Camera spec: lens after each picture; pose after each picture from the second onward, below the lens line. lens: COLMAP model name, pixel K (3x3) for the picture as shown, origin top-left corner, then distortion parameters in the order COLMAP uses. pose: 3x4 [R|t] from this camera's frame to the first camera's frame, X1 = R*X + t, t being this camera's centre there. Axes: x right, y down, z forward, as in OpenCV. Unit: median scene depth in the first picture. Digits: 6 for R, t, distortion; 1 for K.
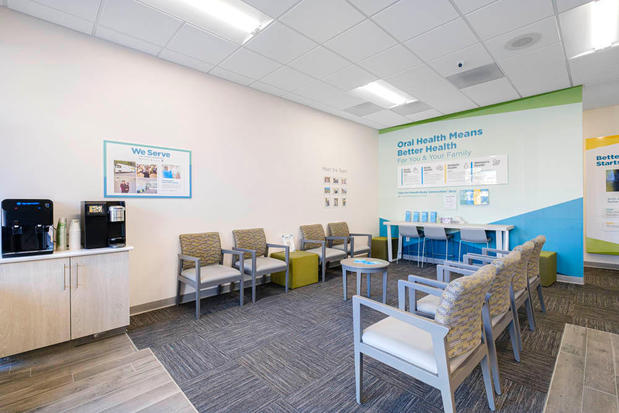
lens RADIAL K [[277.8, 0, 321.0], [0, 277.8, 194.9], [0, 0, 1]] dist [0.000286, 0.000079]
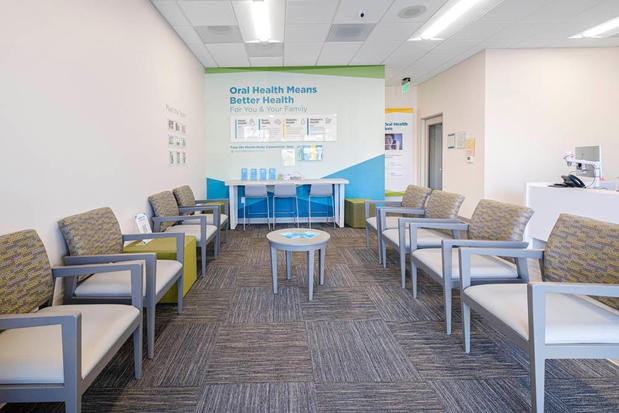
lens RADIAL K [[292.0, 0, 309.0], [0, 292.0, 162.2], [0, 0, 1]] dist [-0.000594, -0.000036]
pose [[0.714722, -0.011613, 0.699313, -0.217917], [-0.012131, 0.999506, 0.028997, 0.011509], [-0.699304, -0.029208, 0.714228, 0.241407]]
